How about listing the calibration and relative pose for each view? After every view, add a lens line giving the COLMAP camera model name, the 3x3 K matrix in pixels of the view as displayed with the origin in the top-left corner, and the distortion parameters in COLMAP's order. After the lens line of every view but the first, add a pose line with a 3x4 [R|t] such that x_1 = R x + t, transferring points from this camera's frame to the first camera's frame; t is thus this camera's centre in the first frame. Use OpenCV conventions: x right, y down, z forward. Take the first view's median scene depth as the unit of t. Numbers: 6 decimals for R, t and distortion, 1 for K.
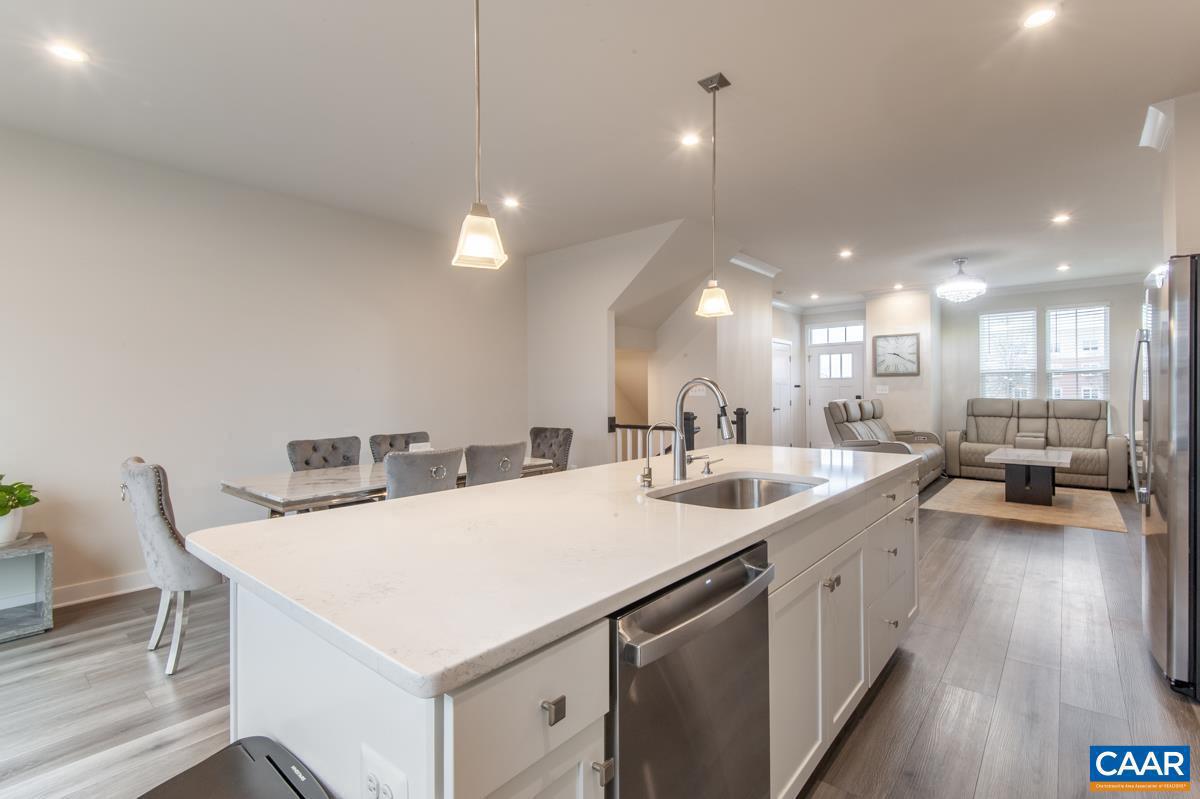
lens RADIAL K [[552.0, 0, 601.2], [0, 552.0, 394.8], [0, 0, 1]] dist [-0.001546, -0.000244]
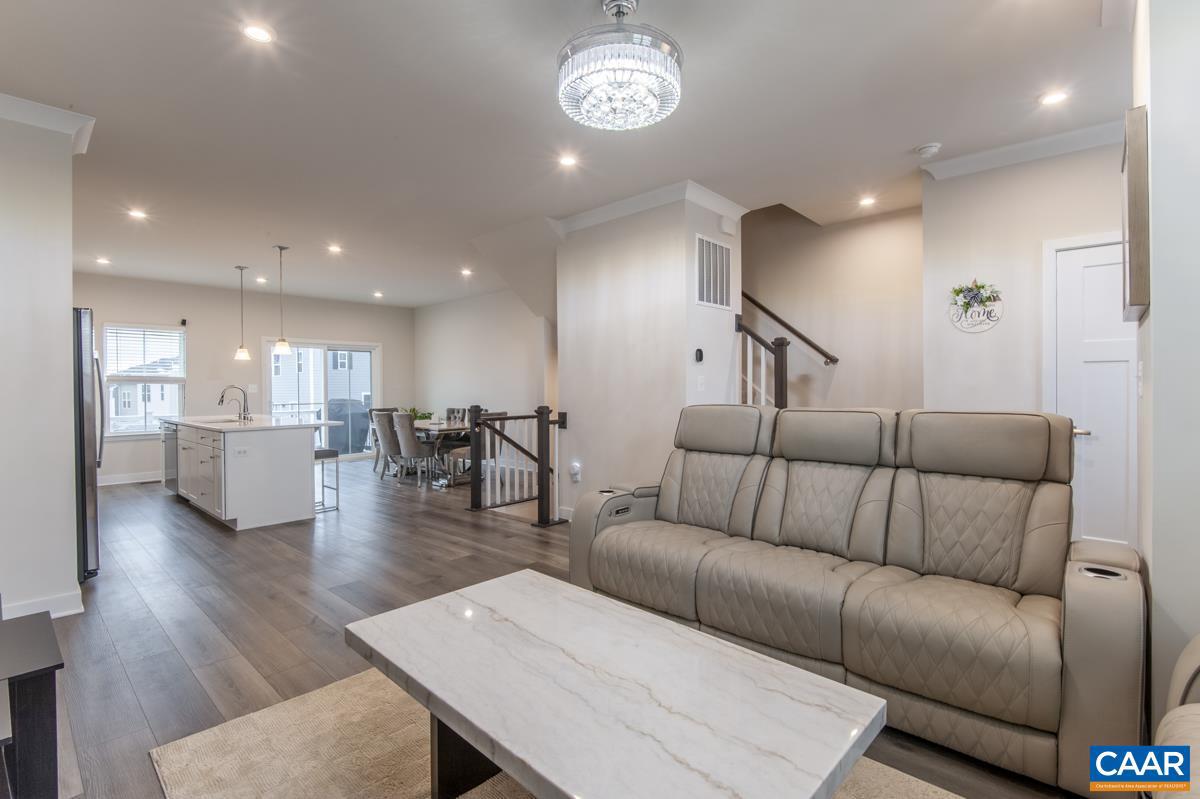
lens RADIAL K [[552.0, 0, 600.9], [0, 552.0, 397.7], [0, 0, 1]] dist [-0.001546, -0.000244]
pose [[-0.043508, 0.015044, -0.998940, 0.725254], [0.001113, 0.999887, 0.015010, -0.001548], [0.999052, -0.000459, -0.043519, 0.657643]]
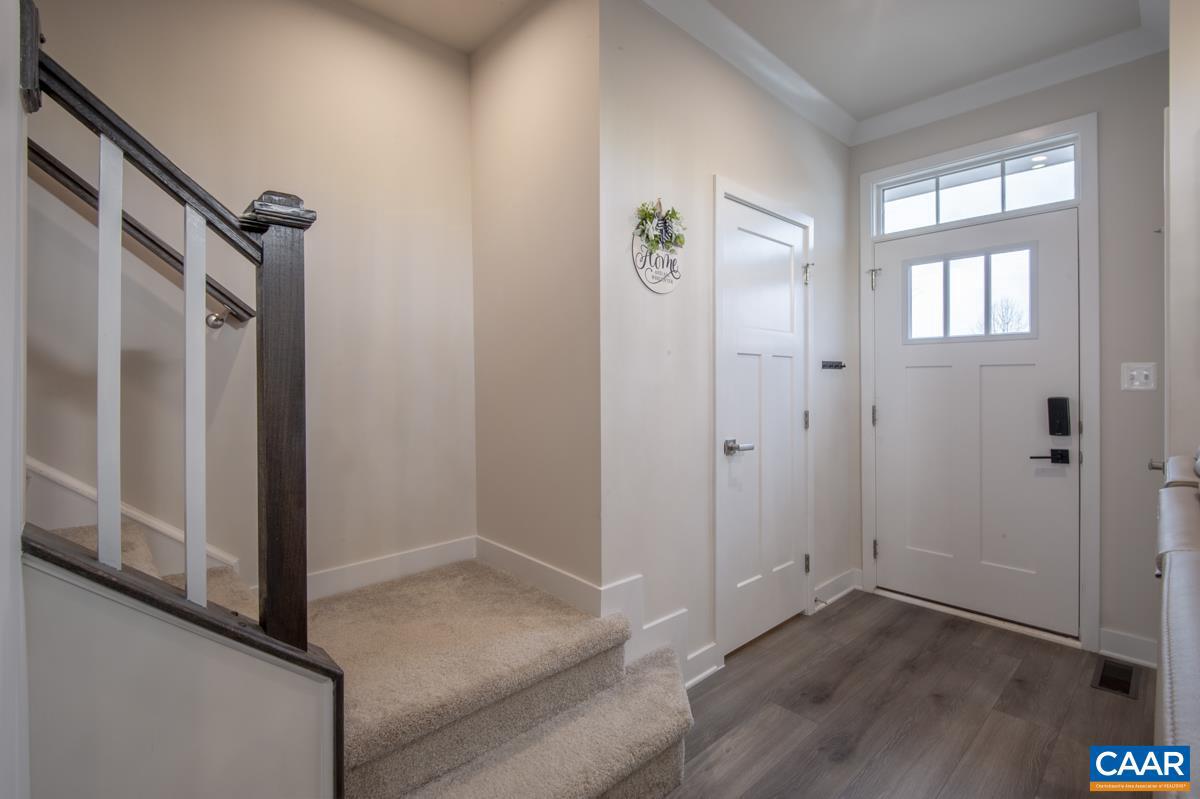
lens RADIAL K [[552.0, 0, 597.8], [0, 552.0, 391.6], [0, 0, 1]] dist [-0.001546, -0.000244]
pose [[0.991818, 0.004965, -0.127566, 0.266213], [-0.003701, 0.999942, 0.010136, -0.003411], [0.127609, -0.009581, 0.991778, 0.679699]]
